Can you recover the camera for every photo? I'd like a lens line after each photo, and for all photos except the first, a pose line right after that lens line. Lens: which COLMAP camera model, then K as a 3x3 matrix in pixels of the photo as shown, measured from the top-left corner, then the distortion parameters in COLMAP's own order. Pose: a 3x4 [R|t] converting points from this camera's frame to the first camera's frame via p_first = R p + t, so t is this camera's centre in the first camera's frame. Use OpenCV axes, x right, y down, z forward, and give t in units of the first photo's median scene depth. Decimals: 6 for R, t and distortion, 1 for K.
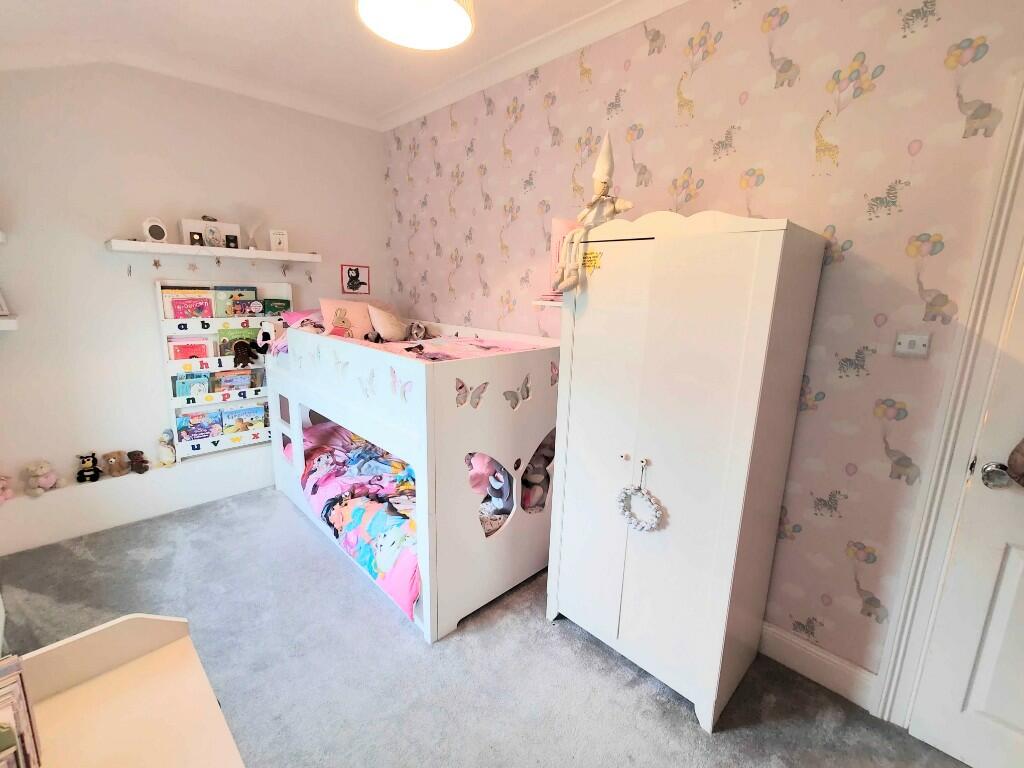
lens RADIAL K [[450.5, 0, 506.8], [0, 450.5, 381.3], [0, 0, 1]] dist [0.002462, 0.000677]
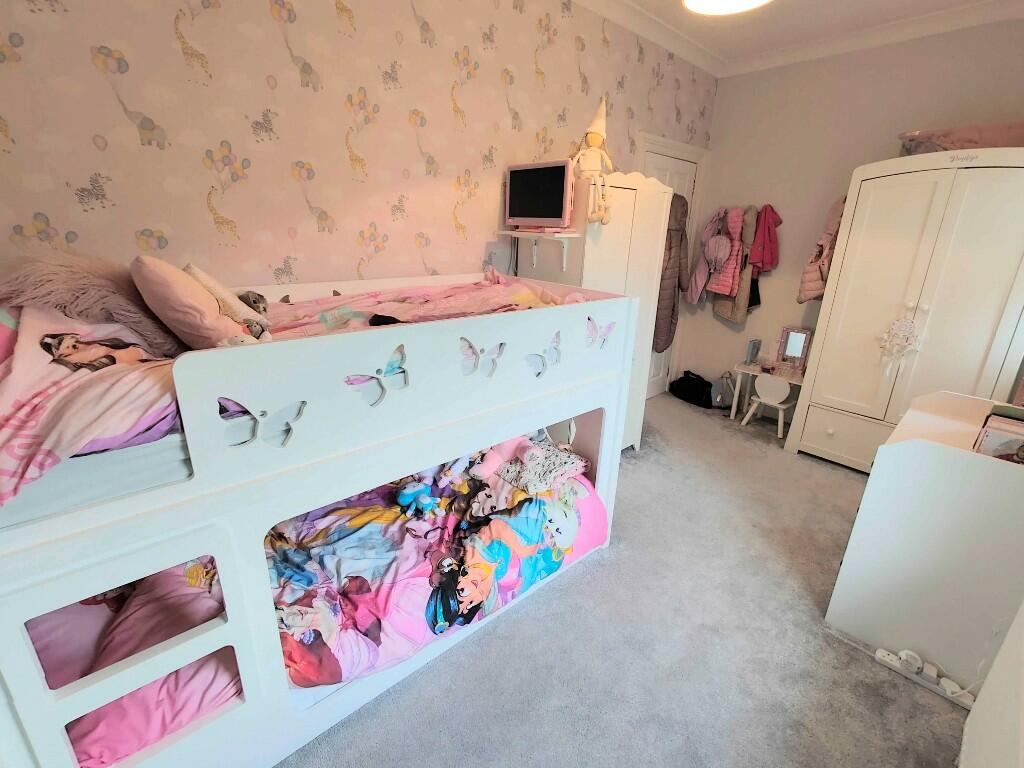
lens RADIAL K [[450.5, 0, 506.8], [0, 450.5, 381.3], [0, 0, 1]] dist [0.002462, 0.000677]
pose [[0.061440, -0.356487, 0.932278, -0.804218], [0.181760, 0.922421, 0.340739, -0.179461], [-0.981422, 0.148516, 0.121468, 0.756183]]
